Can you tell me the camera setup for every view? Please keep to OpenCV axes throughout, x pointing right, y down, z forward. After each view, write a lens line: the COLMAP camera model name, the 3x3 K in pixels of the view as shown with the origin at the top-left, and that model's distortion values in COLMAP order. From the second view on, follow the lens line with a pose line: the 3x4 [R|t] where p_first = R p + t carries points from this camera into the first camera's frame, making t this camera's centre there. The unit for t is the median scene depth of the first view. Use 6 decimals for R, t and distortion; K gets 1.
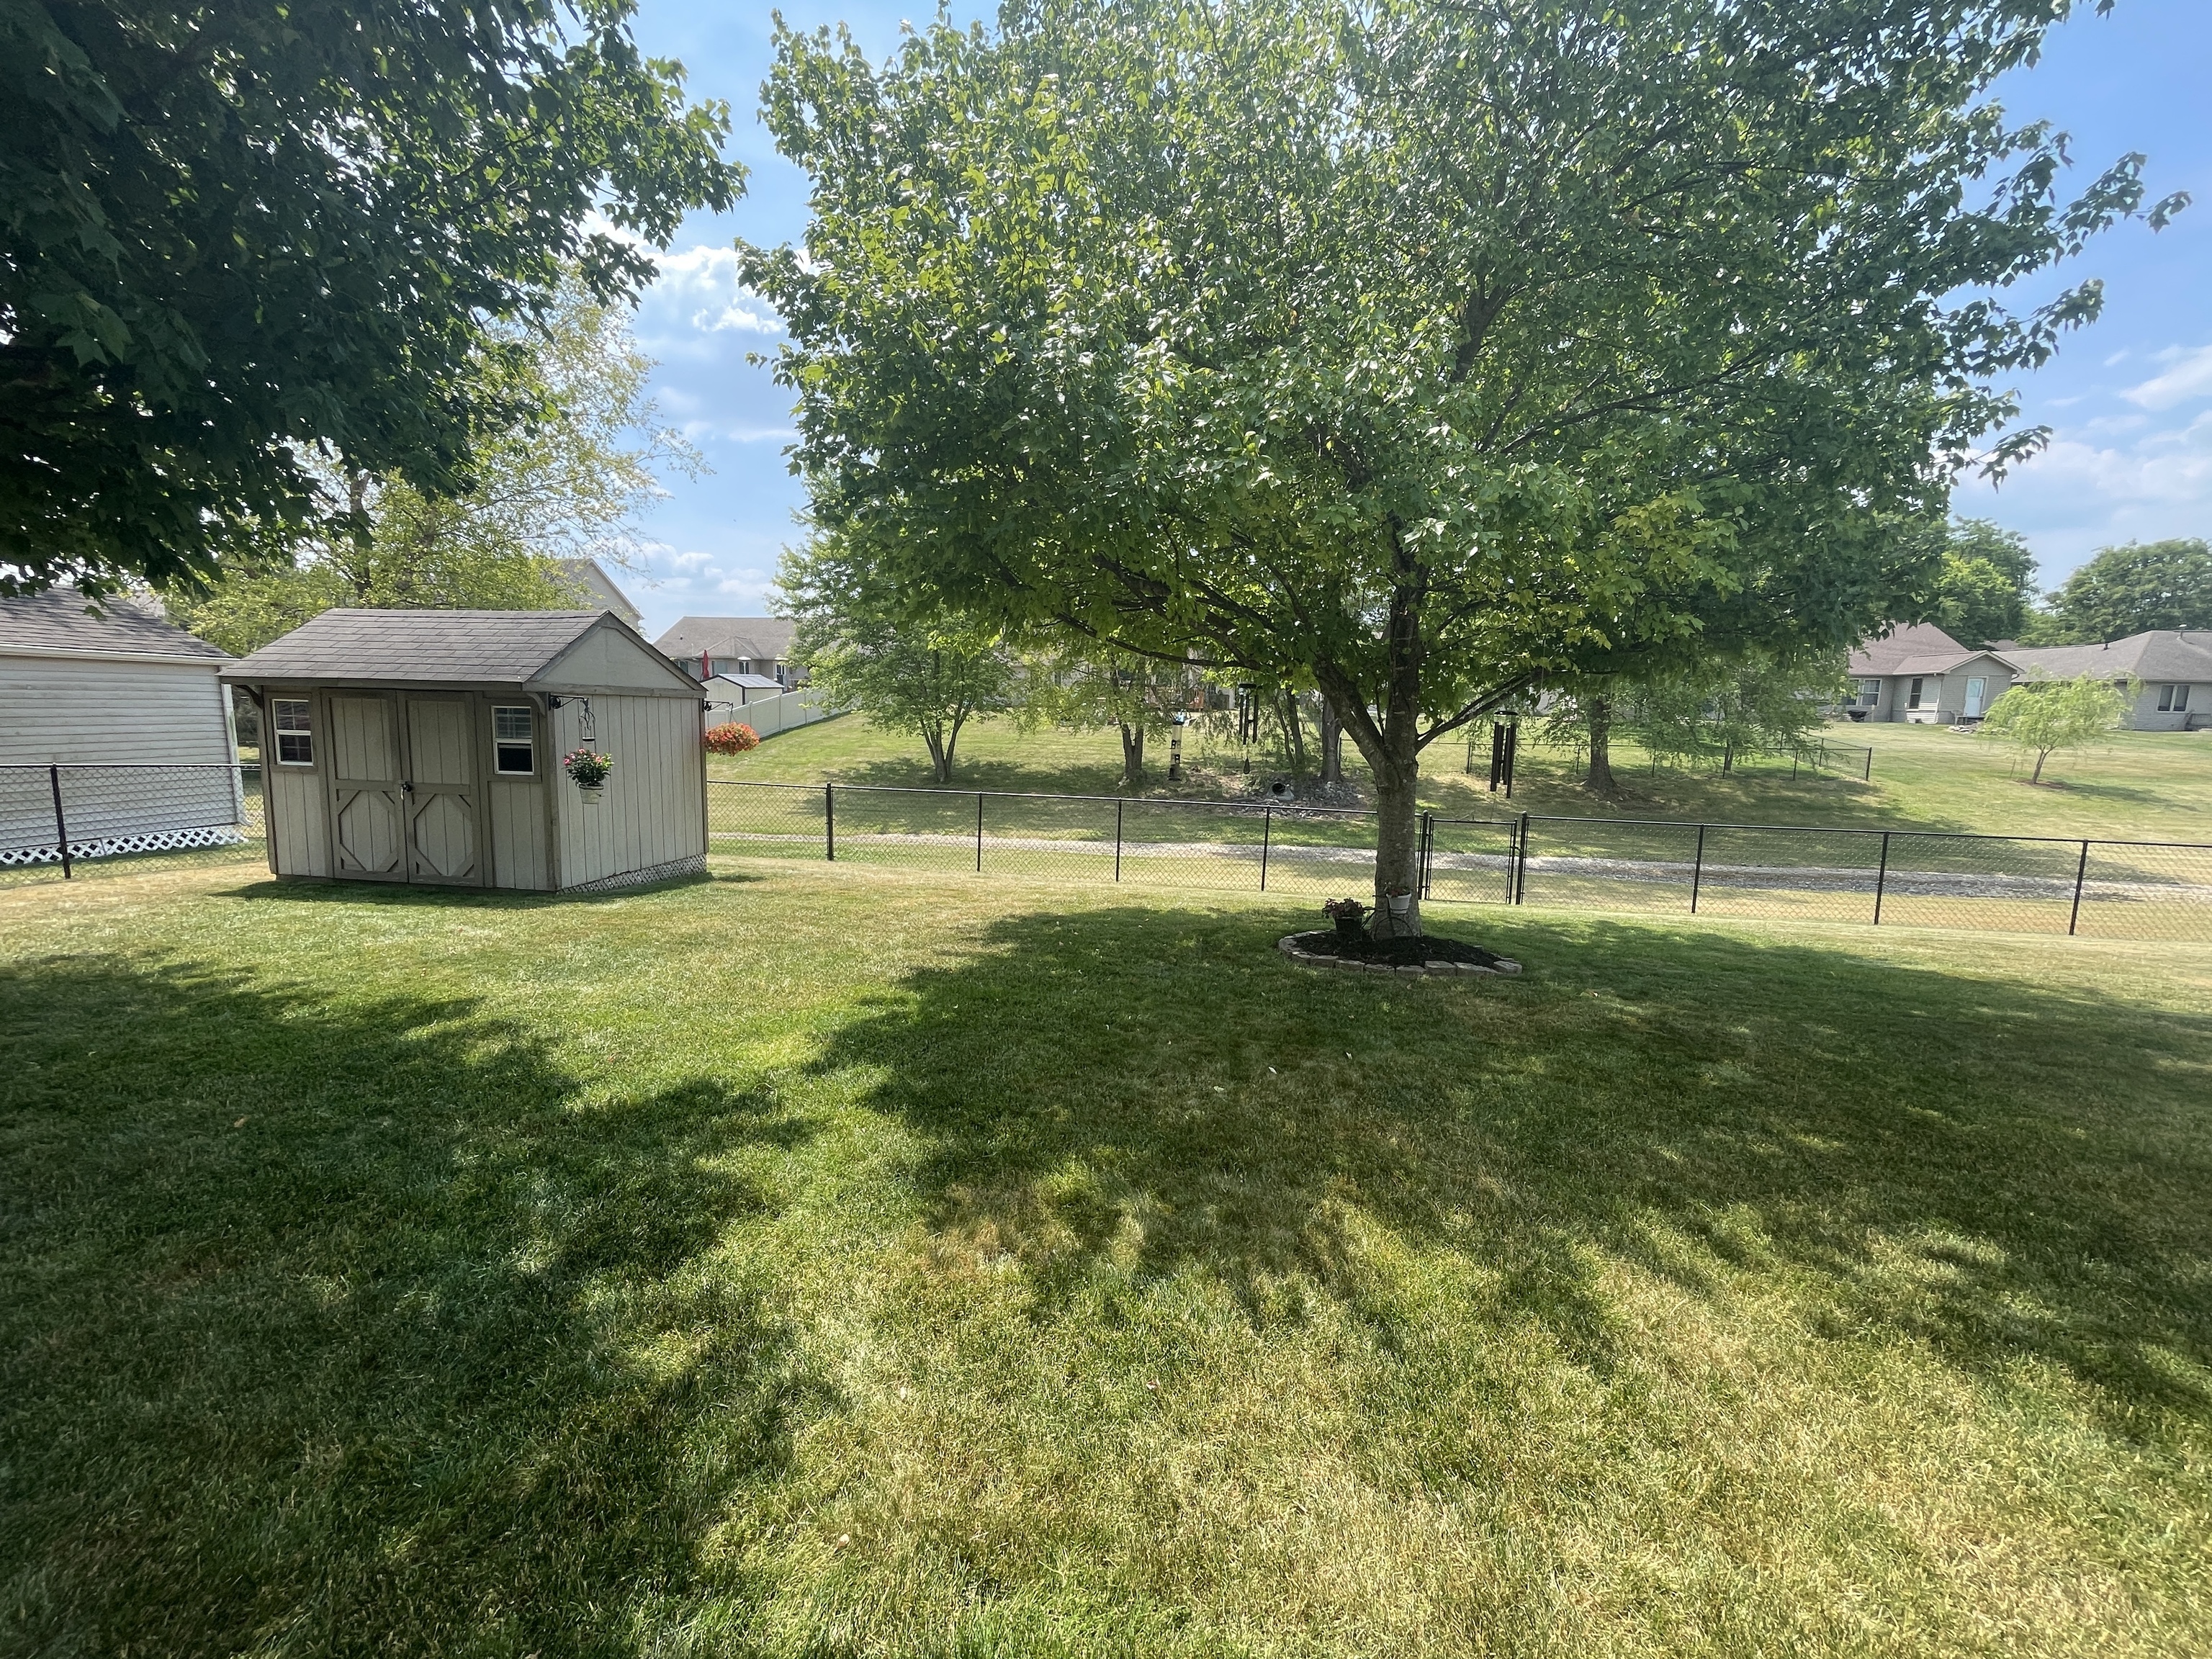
lens RADIAL K [[902.1, 0, 1101.7], [0, 902.1, 827.8], [0, 0, 1]] dist [-0.000323, 0.000042]
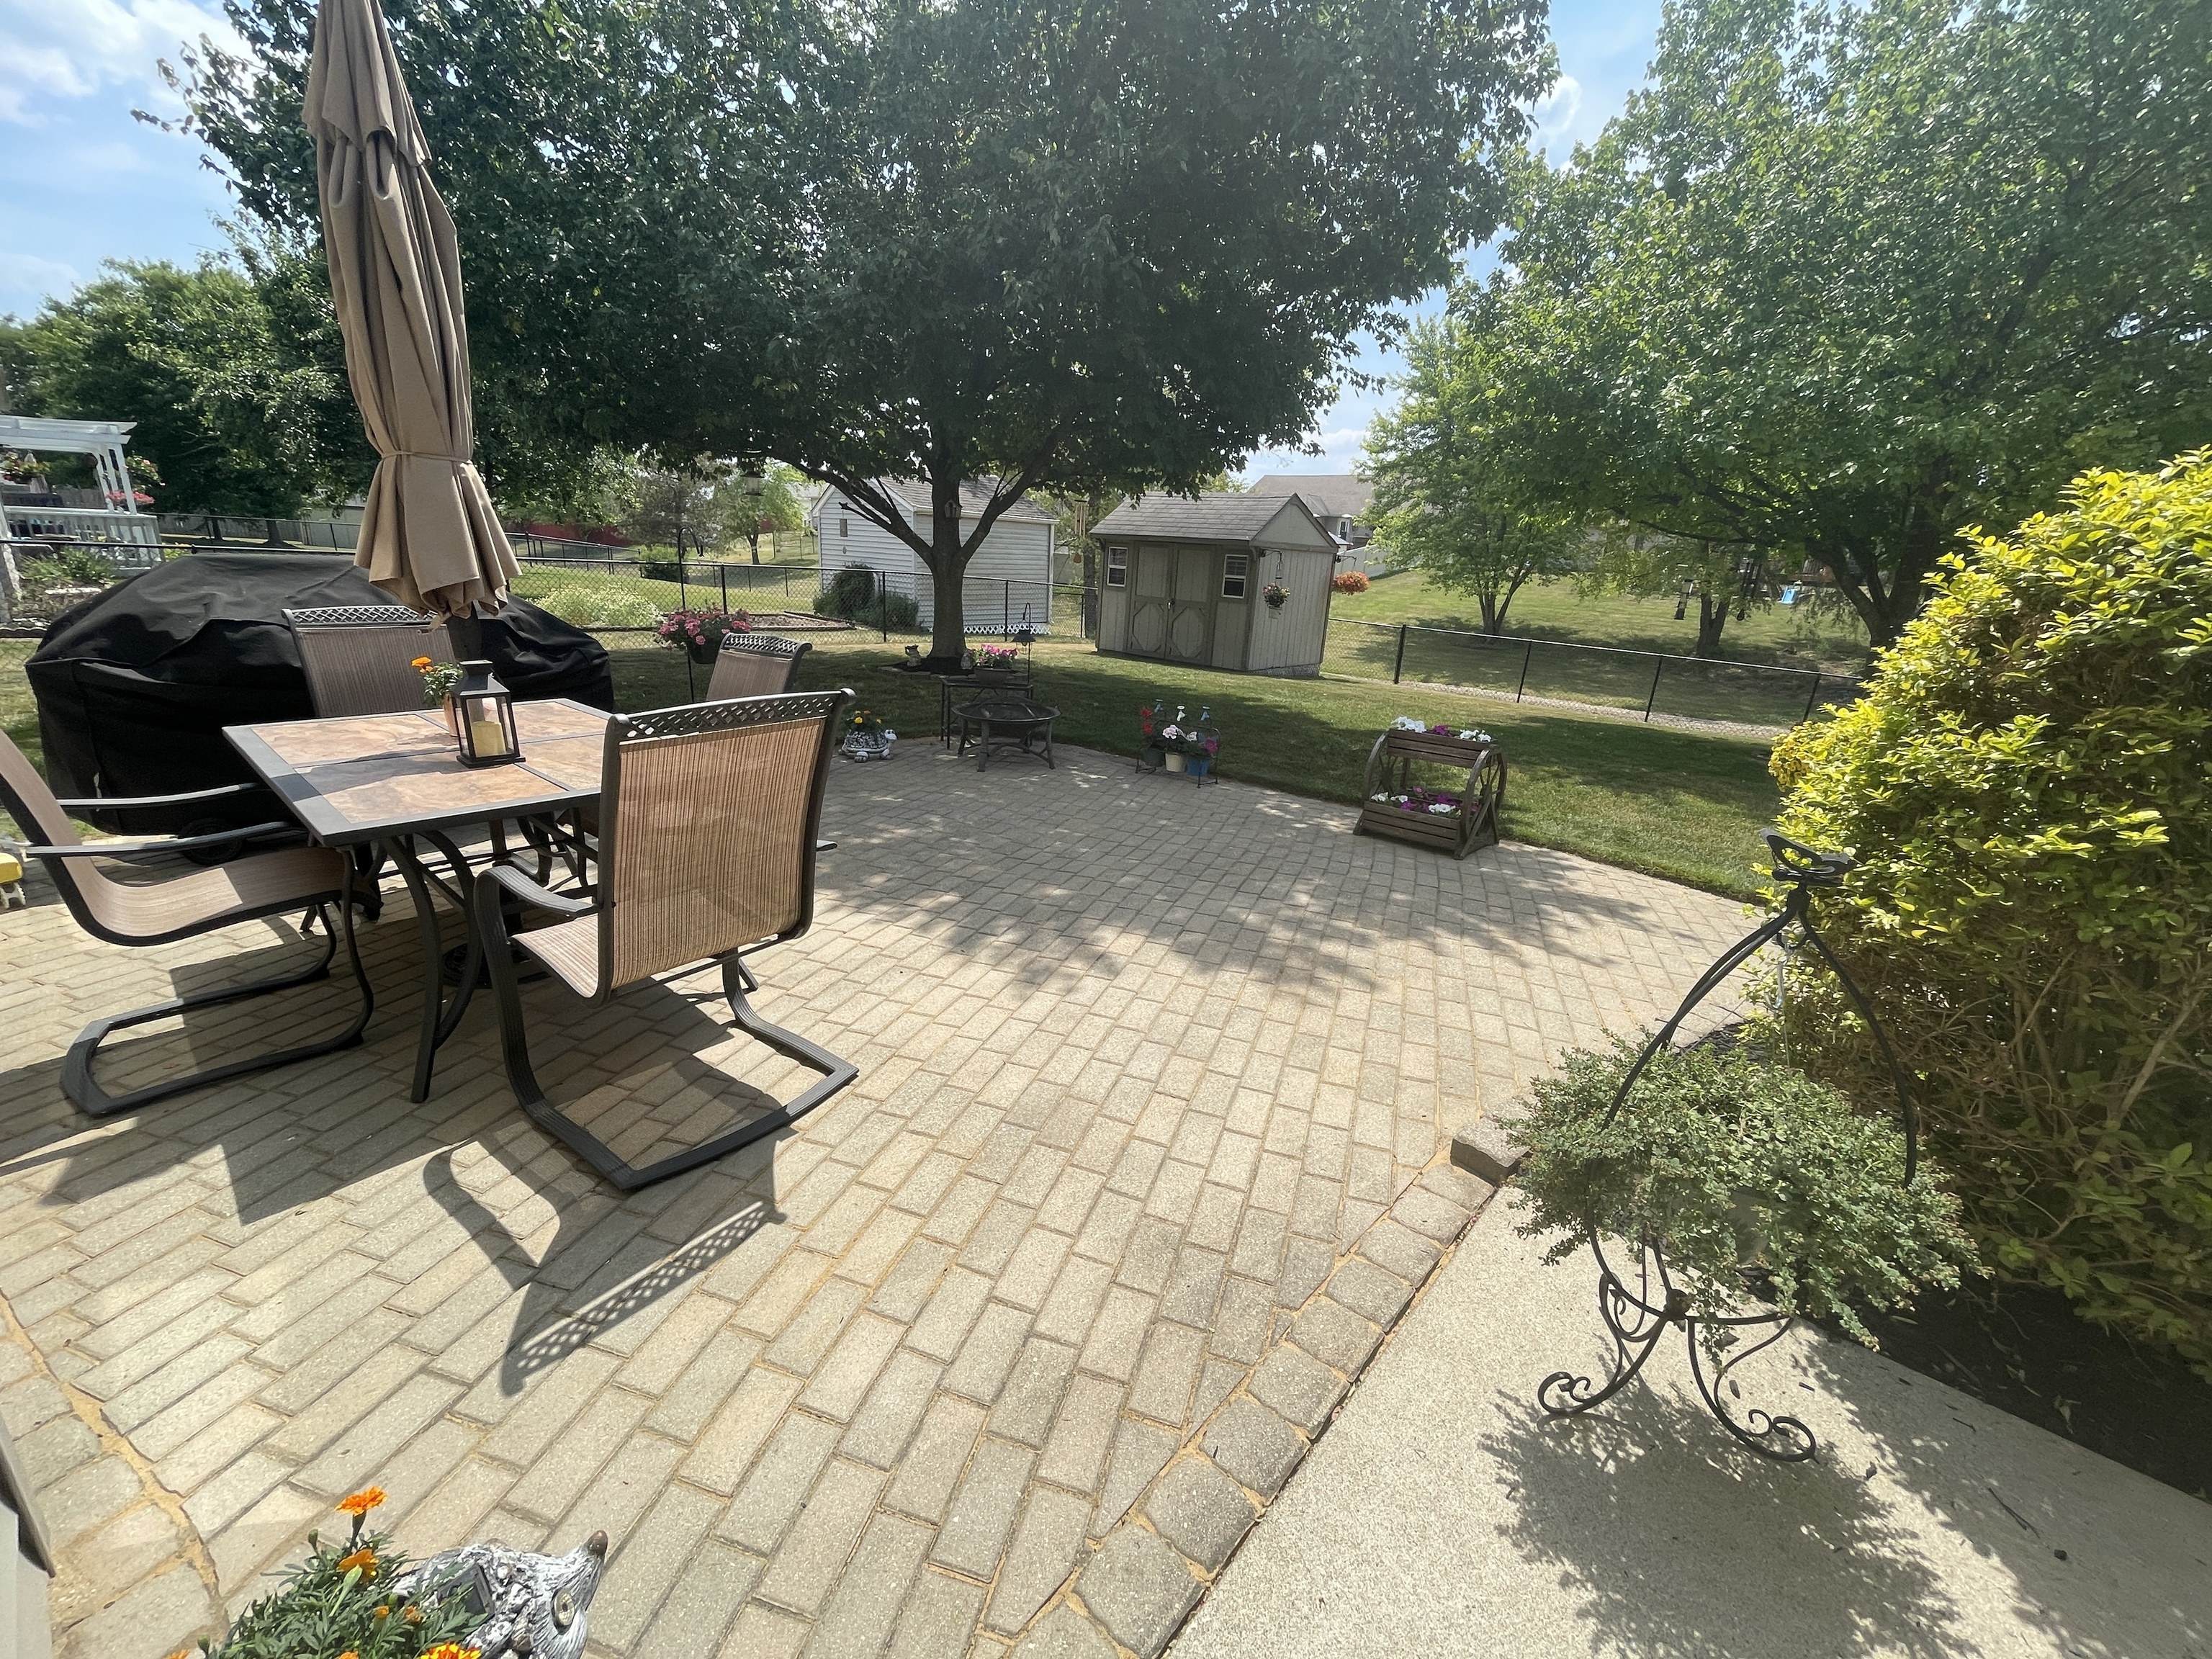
lens RADIAL K [[890.7, 0, 1099.3], [0, 890.7, 826.3], [0, 0, 1]] dist [-0.000108, -0.000021]
pose [[0.837234, 0.187895, -0.513551, 0.086593], [-0.108085, 0.977449, 0.181413, 0.102145], [0.536057, -0.096378, 0.838662, -0.687508]]
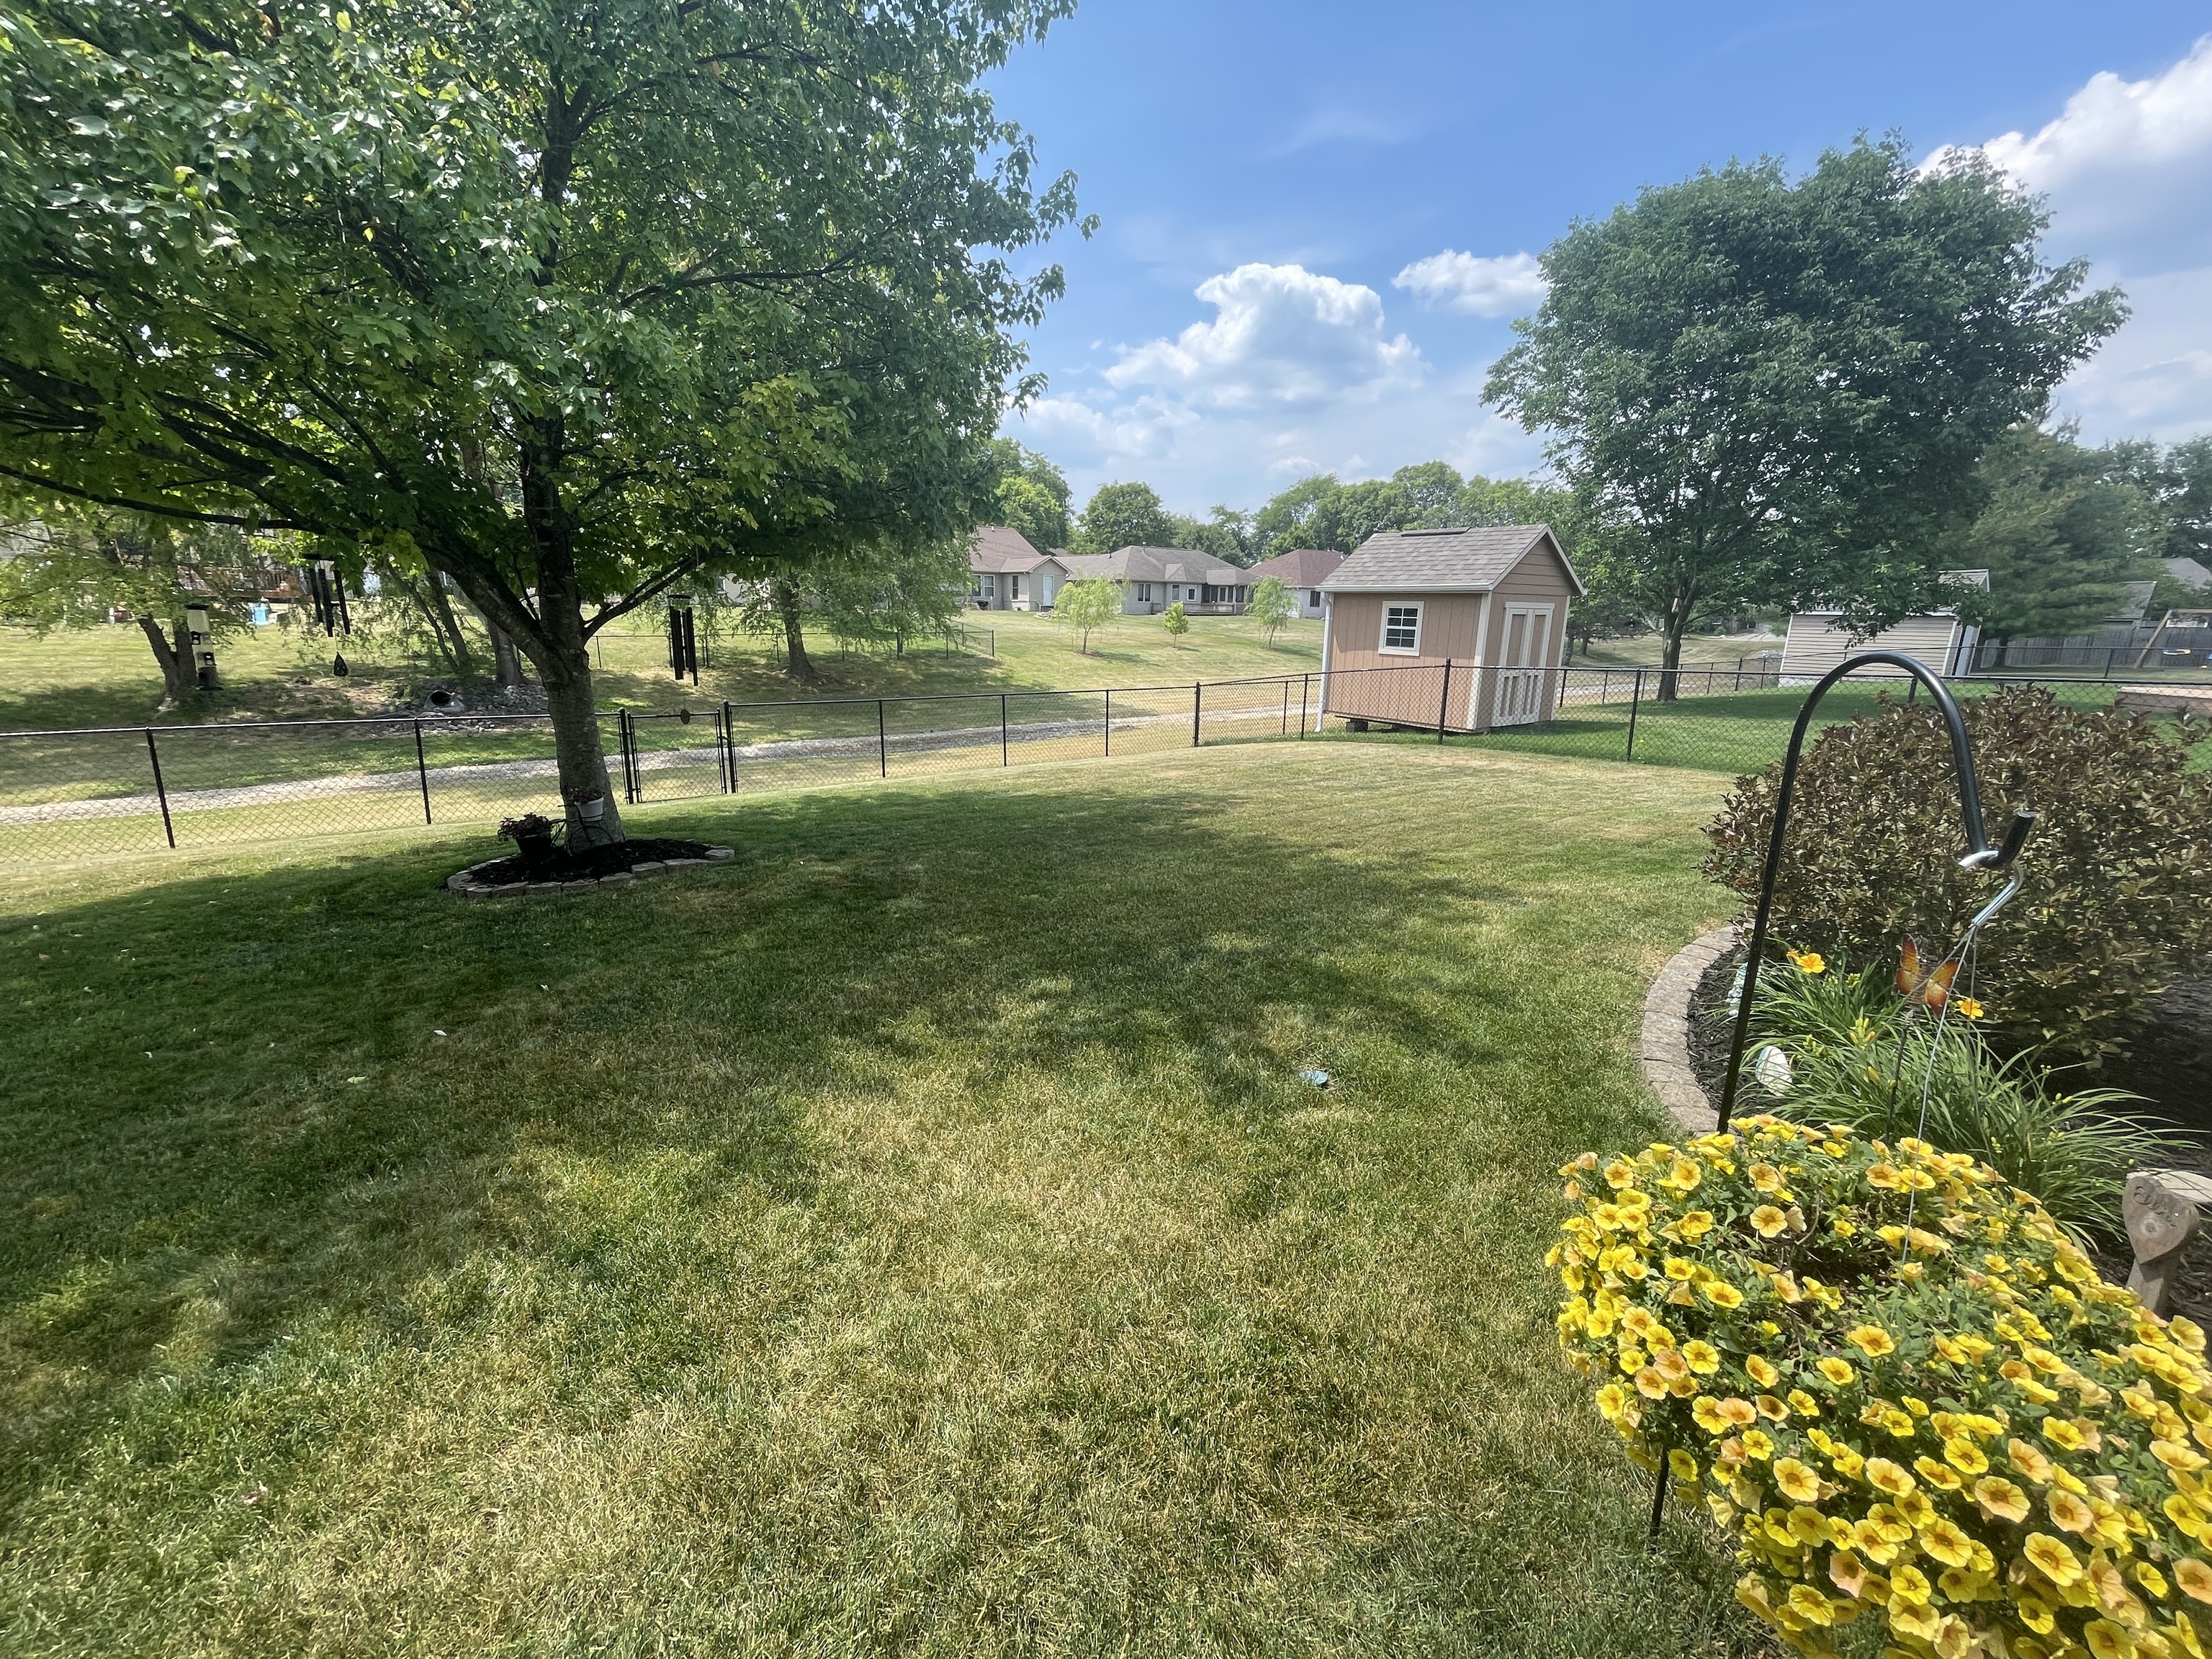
lens RADIAL K [[904.5, 0, 1099.7], [0, 904.5, 817.2], [0, 0, 1]] dist [0.000203, 0.000039]
pose [[0.684278, -0.170671, 0.708967, 0.037984], [0.096226, 0.984857, 0.144212, 0.010387], [-0.722844, -0.030460, 0.690339, 0.000829]]
